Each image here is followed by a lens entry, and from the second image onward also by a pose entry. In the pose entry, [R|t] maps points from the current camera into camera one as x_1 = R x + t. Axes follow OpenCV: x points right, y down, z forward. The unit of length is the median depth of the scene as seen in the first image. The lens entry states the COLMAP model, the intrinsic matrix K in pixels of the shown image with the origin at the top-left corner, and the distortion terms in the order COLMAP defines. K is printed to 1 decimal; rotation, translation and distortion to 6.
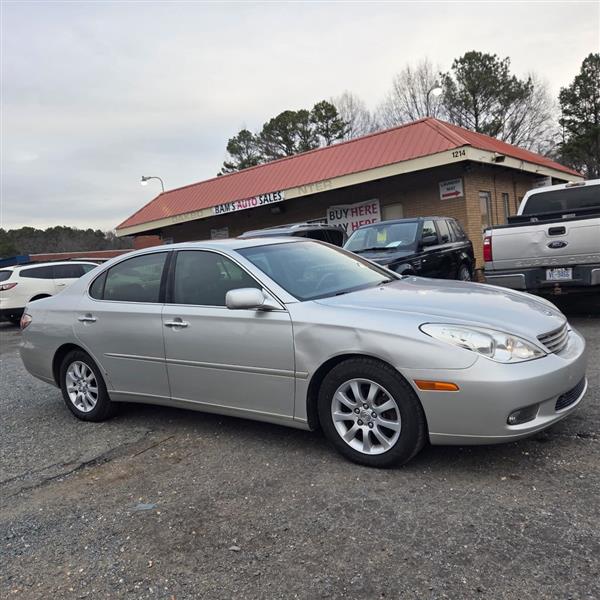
lens RADIAL K [[537.1, 0, 289.8], [0, 537.1, 305.4], [0, 0, 1]] dist [0.084812, -0.070016]
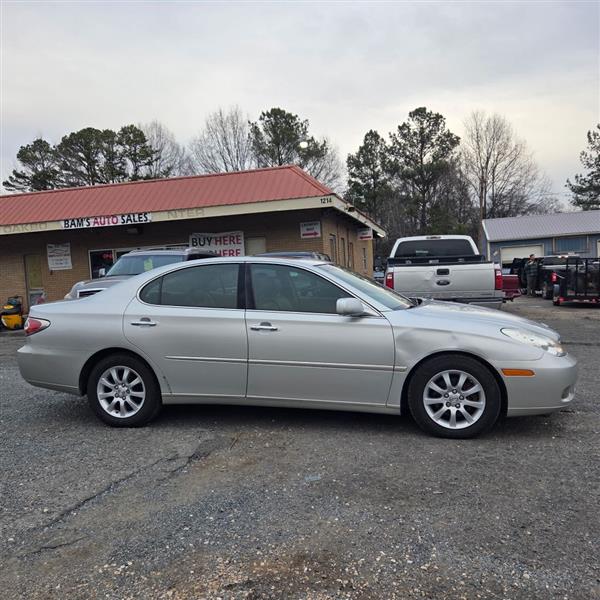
lens RADIAL K [[537.1, 0, 299.2], [0, 537.1, 298.5], [0, 0, 1]] dist [0.084812, -0.070016]
pose [[0.918895, 0.052210, 0.391032, -0.315031], [-0.024332, 0.996817, -0.075915, 0.030758], [-0.393751, 0.060244, 0.917241, -0.029262]]
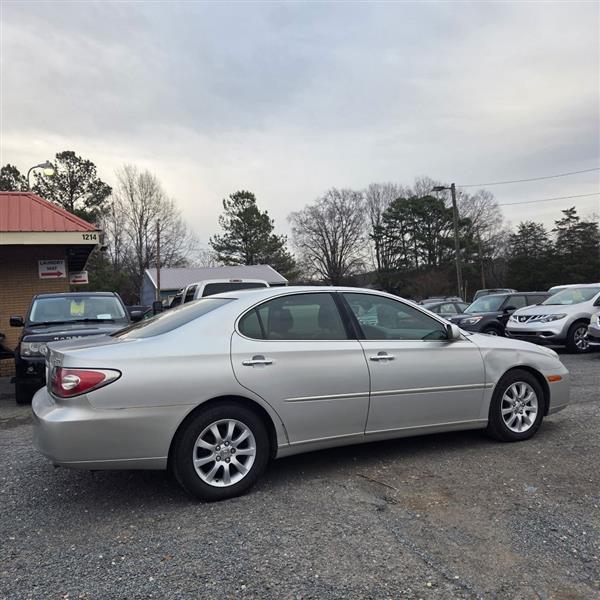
lens RADIAL K [[537.1, 0, 295.5], [0, 537.1, 298.8], [0, 0, 1]] dist [0.084812, -0.070016]
pose [[0.484768, 0.094363, 0.869538, -0.677502], [0.076406, 0.985794, -0.149575, 0.036305], [-0.871299, 0.138947, 0.470671, 0.337556]]
